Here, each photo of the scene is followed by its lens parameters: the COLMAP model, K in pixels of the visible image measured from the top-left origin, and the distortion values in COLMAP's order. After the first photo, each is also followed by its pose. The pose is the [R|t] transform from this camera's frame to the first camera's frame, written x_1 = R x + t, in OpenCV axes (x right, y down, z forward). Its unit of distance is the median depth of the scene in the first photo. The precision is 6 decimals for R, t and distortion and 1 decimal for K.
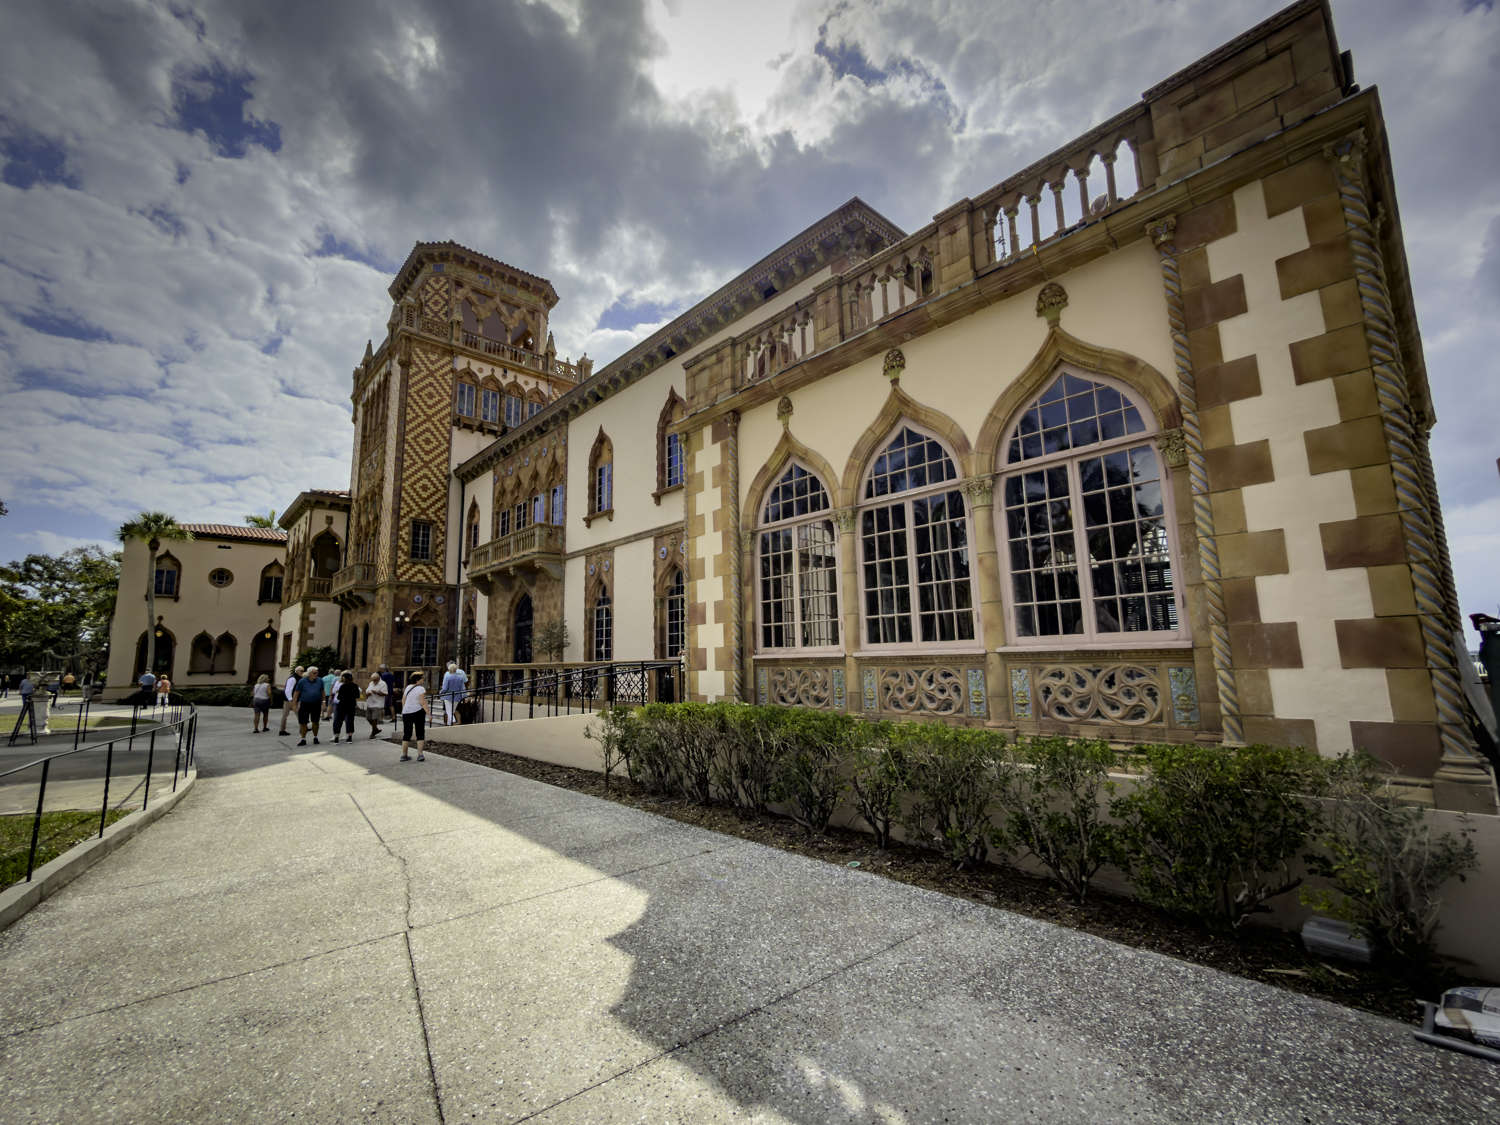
lens RADIAL K [[657.3, 0, 750.0], [0, 657.3, 562.5], [0, 0, 1]] dist [0.000786, 0.000319]
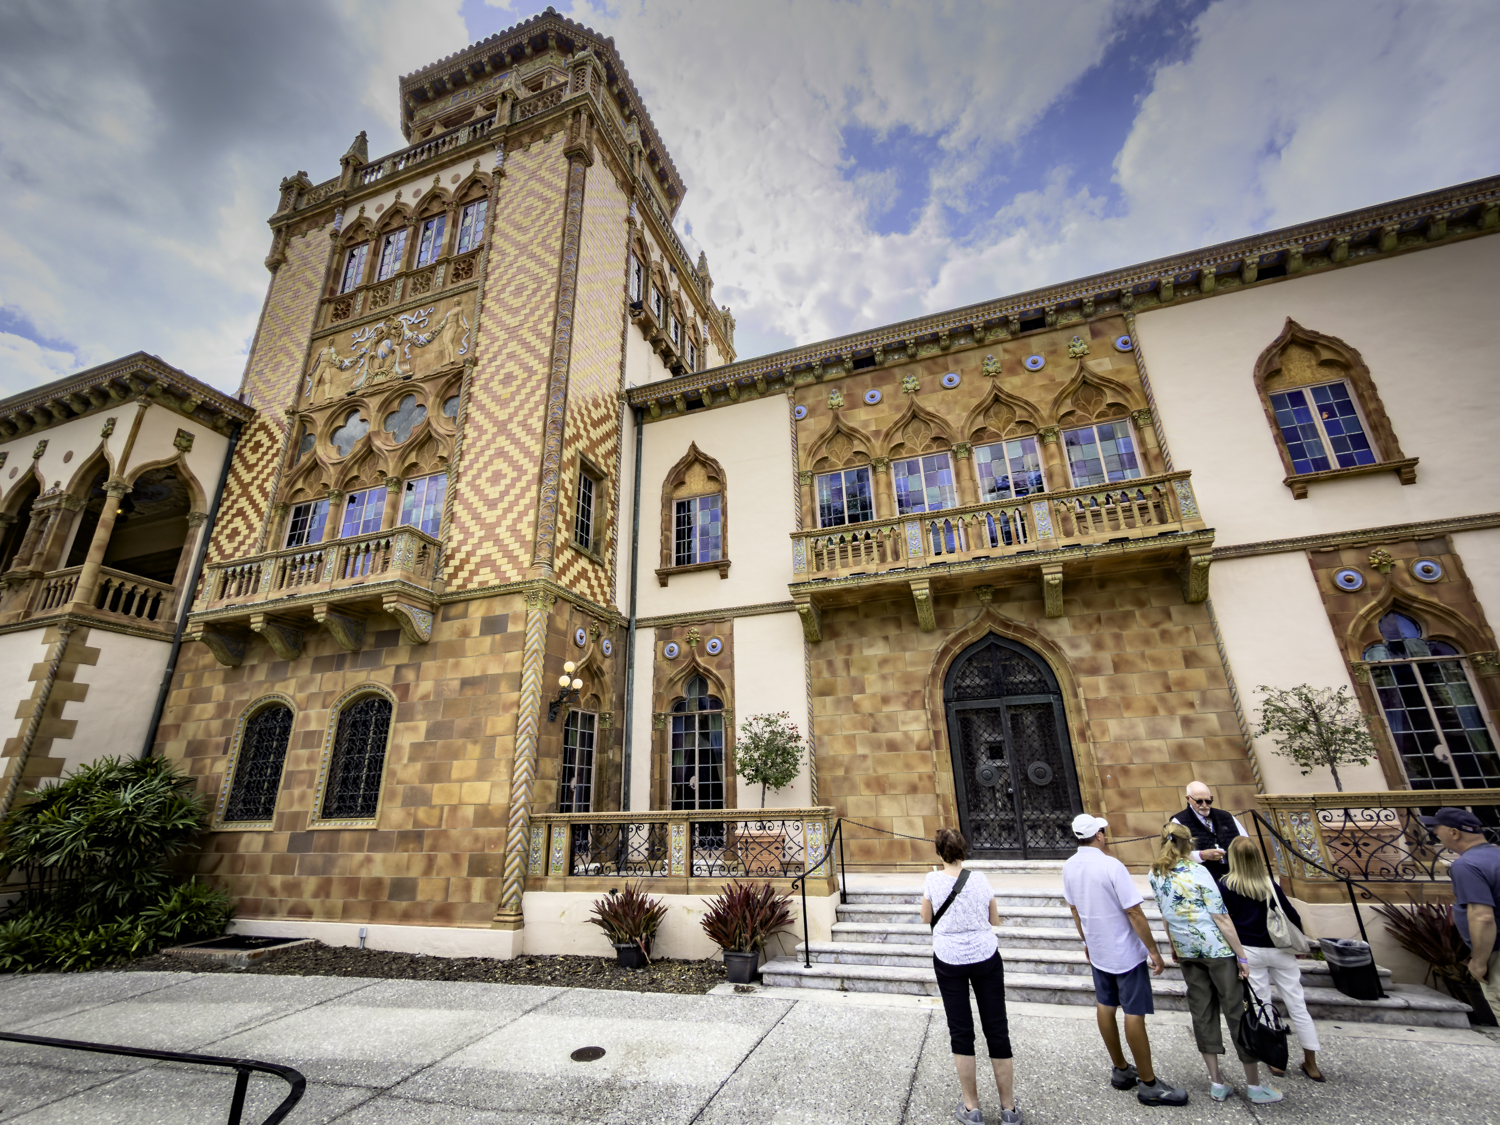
lens RADIAL K [[657.3, 0, 750.0], [0, 657.3, 562.5], [0, 0, 1]] dist [0.000786, 0.000319]
pose [[0.875327, 0.163280, 0.455129, -0.589035], [-0.063219, 0.971826, -0.227062, 0.093637], [-0.479381, 0.169981, 0.860988, 0.570504]]
